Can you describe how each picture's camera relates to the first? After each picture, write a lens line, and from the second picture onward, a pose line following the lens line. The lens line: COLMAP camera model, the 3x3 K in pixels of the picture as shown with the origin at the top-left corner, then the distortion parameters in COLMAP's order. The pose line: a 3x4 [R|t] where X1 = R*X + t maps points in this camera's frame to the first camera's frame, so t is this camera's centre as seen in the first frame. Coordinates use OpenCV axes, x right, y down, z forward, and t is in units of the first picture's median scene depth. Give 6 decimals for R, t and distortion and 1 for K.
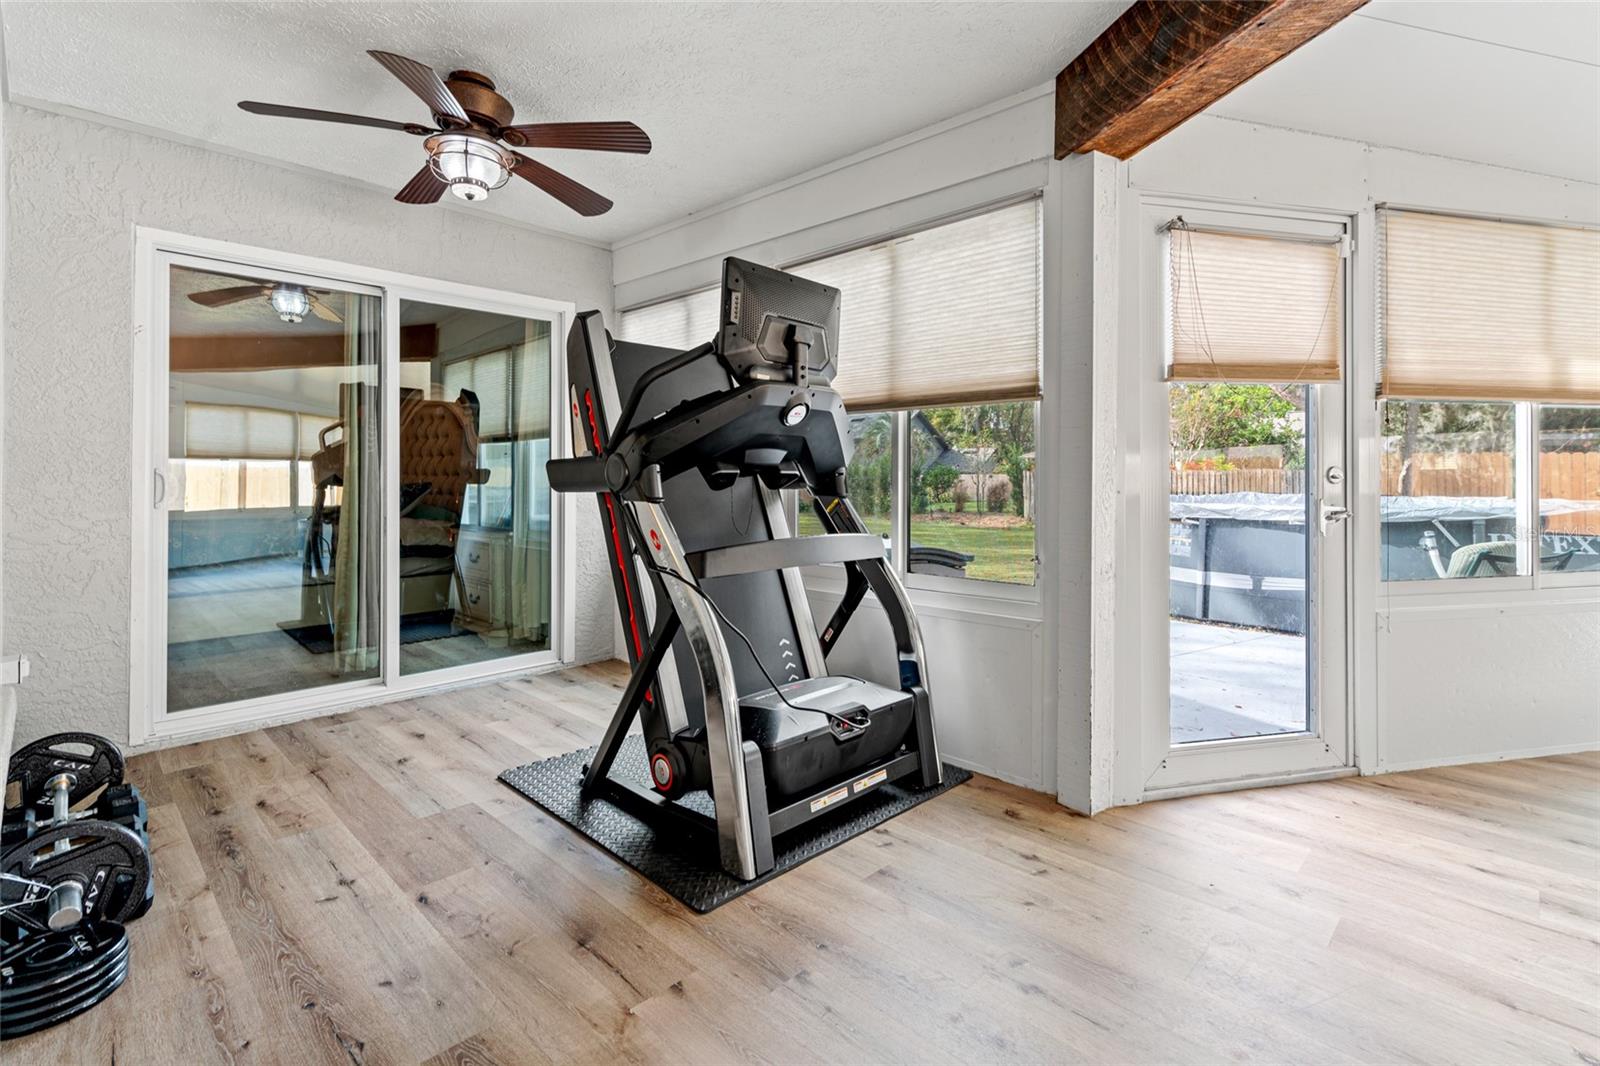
lens RADIAL K [[741.8, 0, 790.1], [0, 741.8, 475.1], [0, 0, 1]] dist [-0.003581, 0.003782]
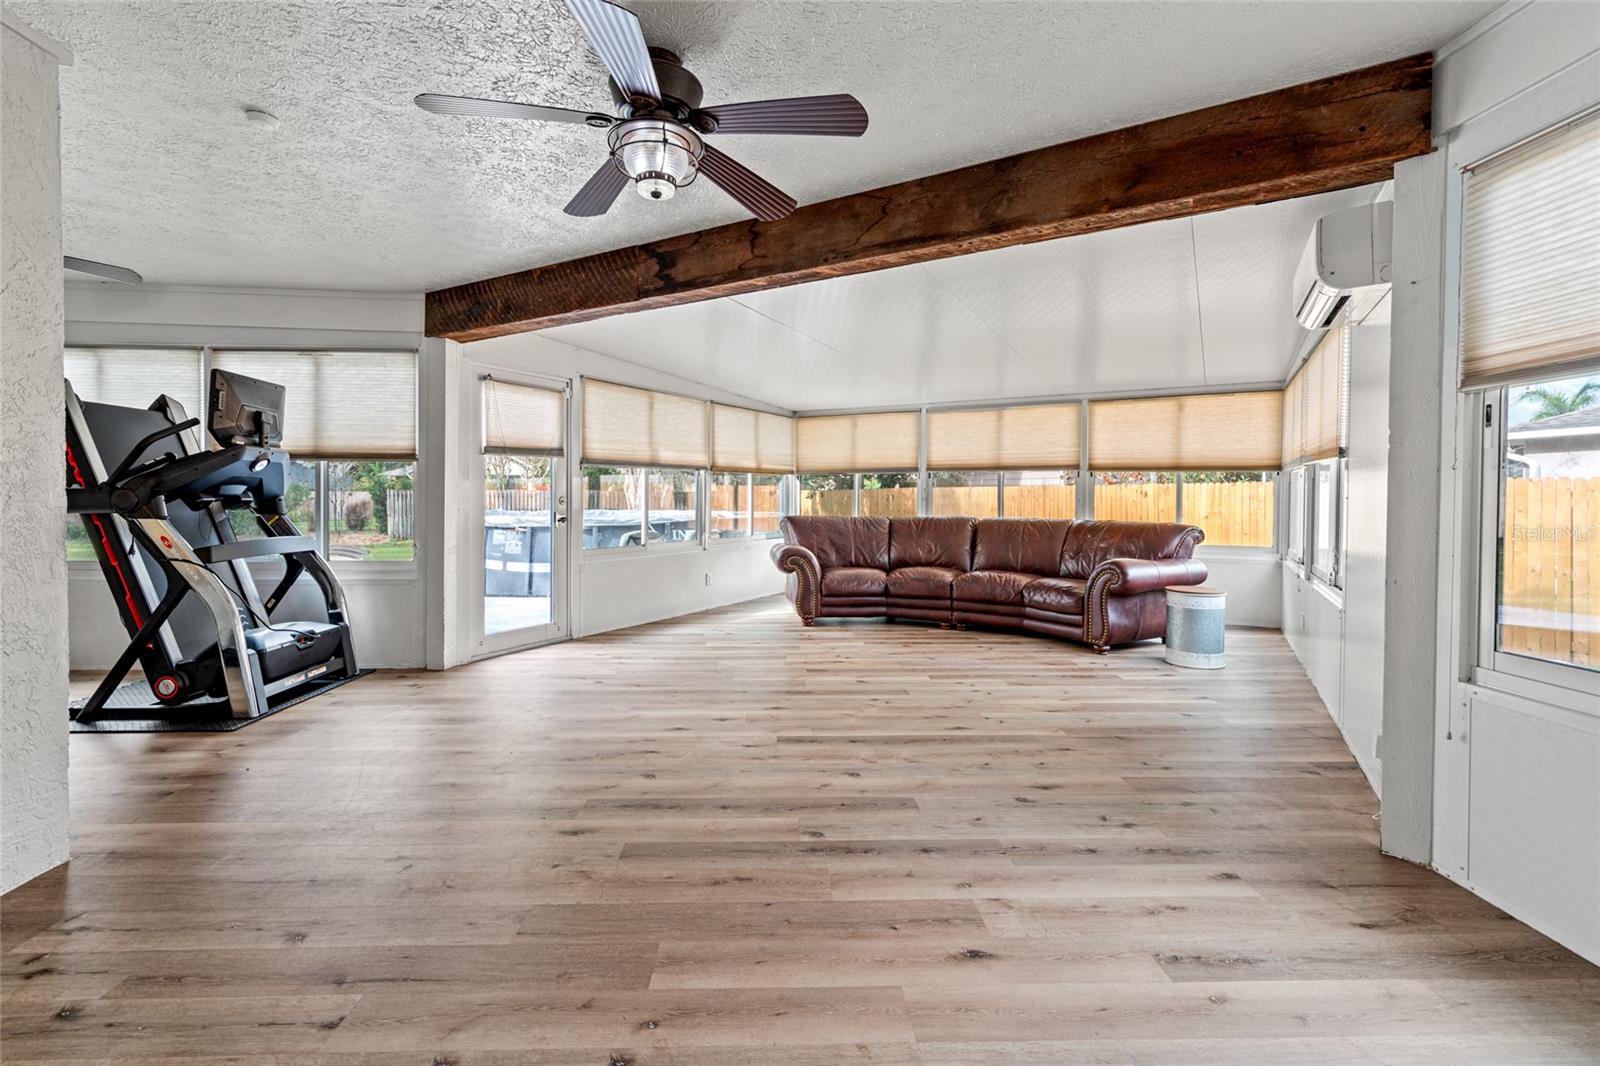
lens RADIAL K [[741.8, 0, 798.8], [0, 741.8, 503.3], [0, 0, 1]] dist [-0.003581, 0.003782]
pose [[0.683149, -0.004652, 0.730264, -0.360391], [-0.006331, 0.999904, 0.012292, -0.022607], [-0.730252, -0.013020, 0.683054, -0.957379]]
